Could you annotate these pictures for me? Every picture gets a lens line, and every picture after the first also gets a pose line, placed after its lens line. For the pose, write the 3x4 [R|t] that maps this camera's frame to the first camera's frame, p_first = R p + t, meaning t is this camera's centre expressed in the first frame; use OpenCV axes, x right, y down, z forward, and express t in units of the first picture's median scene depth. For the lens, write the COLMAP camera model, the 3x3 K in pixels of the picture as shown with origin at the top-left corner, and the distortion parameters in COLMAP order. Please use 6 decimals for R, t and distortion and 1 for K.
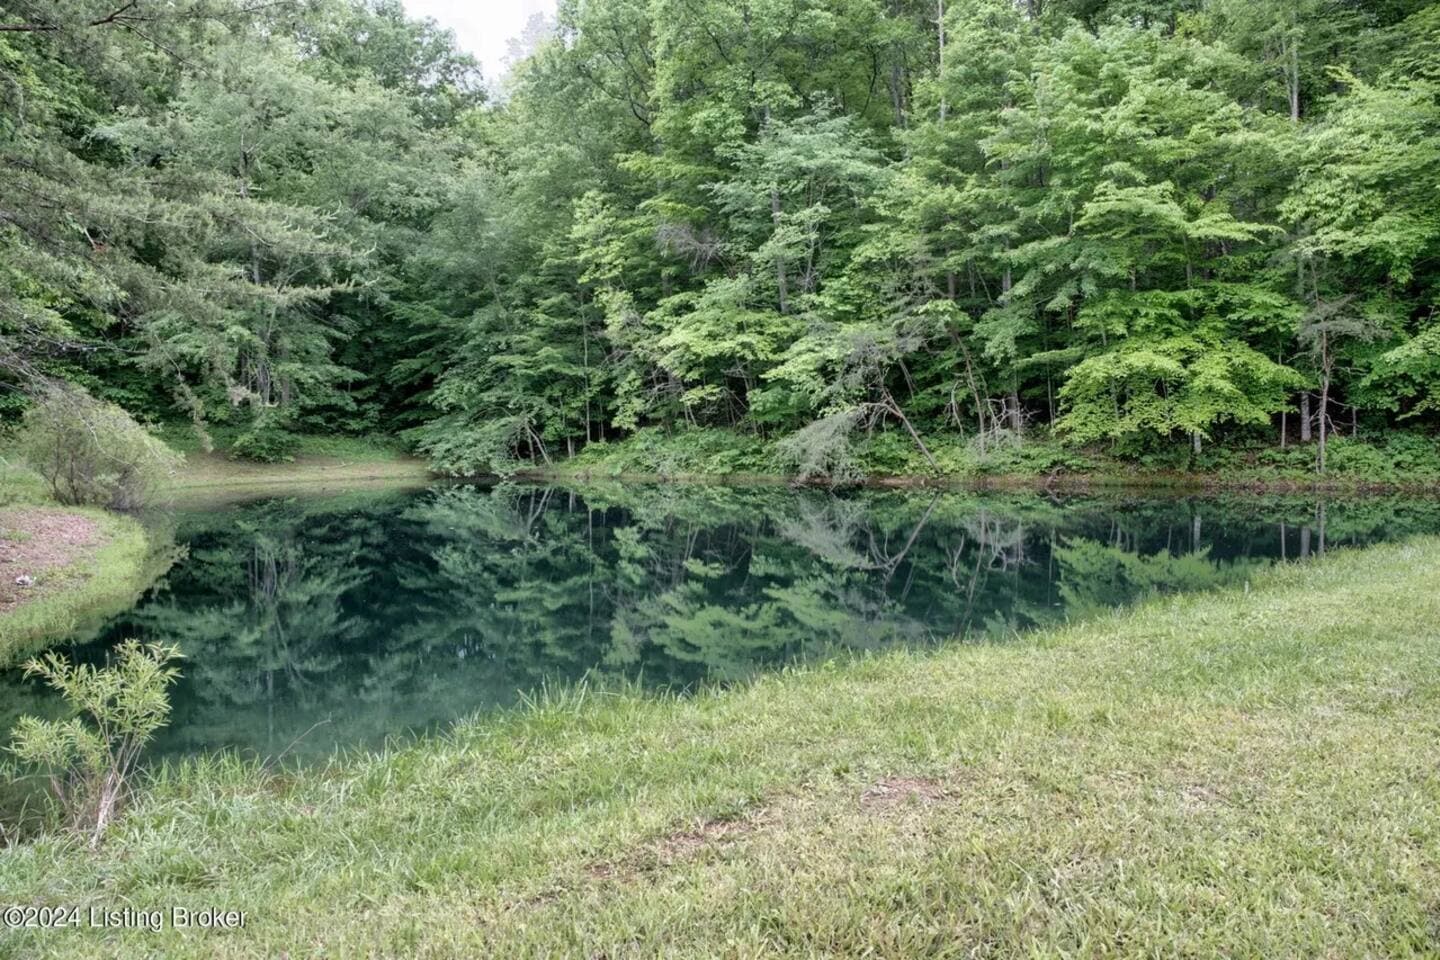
lens RADIAL K [[983.4, 0, 720.0], [0, 983.4, 480.0], [0, 0, 1]] dist [-0.002448, -0.000005]
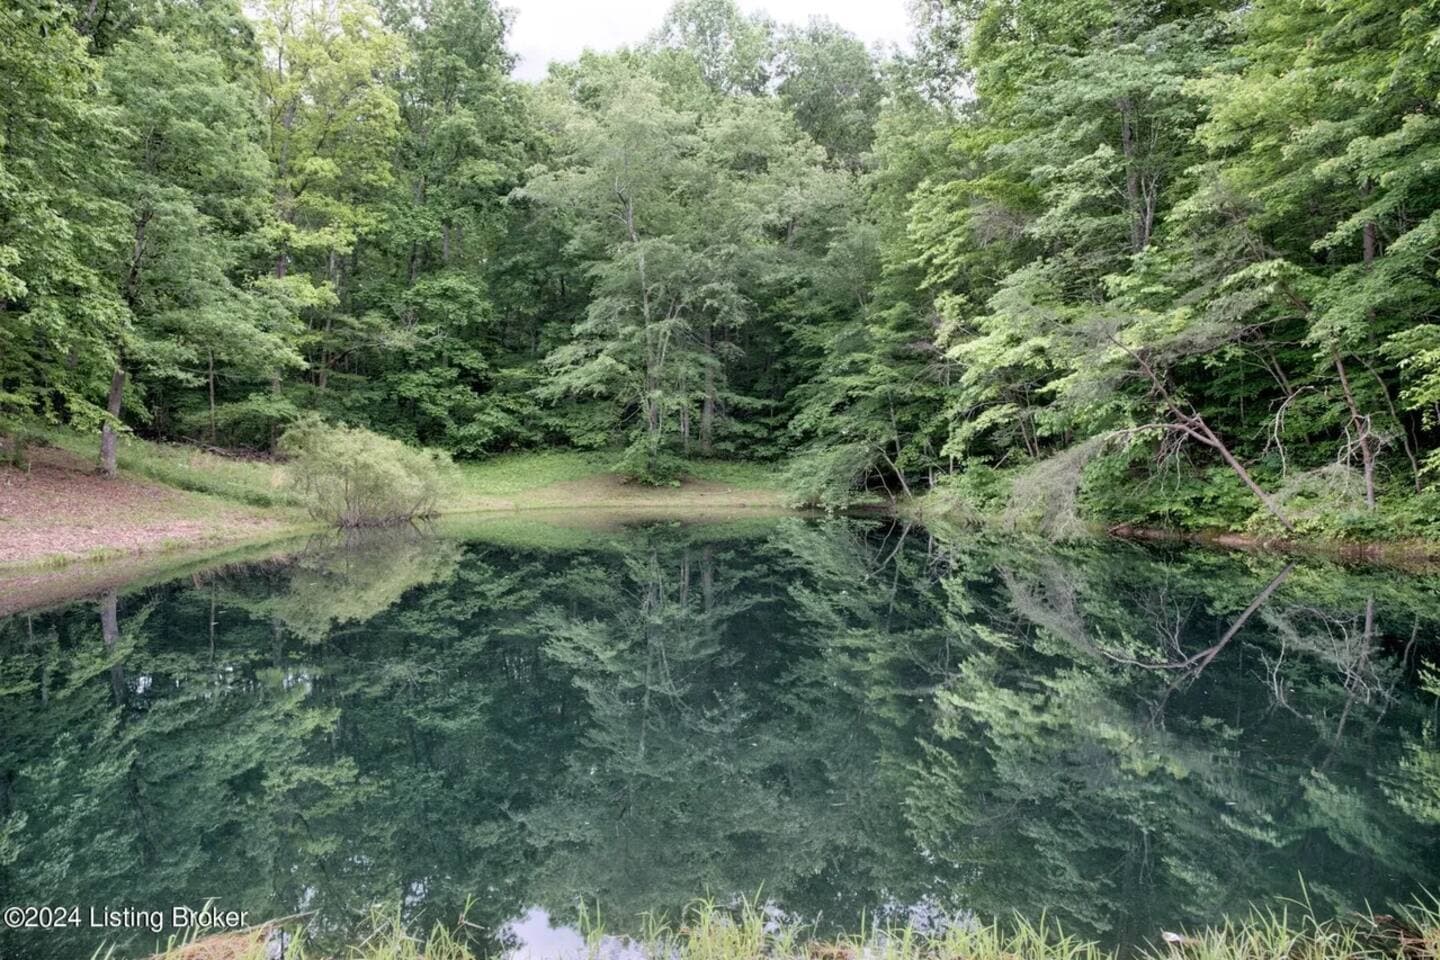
lens RADIAL K [[983.4, 0, 720.0], [0, 983.4, 480.0], [0, 0, 1]] dist [-0.002448, -0.000005]
pose [[0.837228, 0.022740, -0.546381, 0.189988], [-0.038002, 0.999139, -0.016647, -0.011944], [0.545532, 0.034701, 0.837372, 0.188265]]
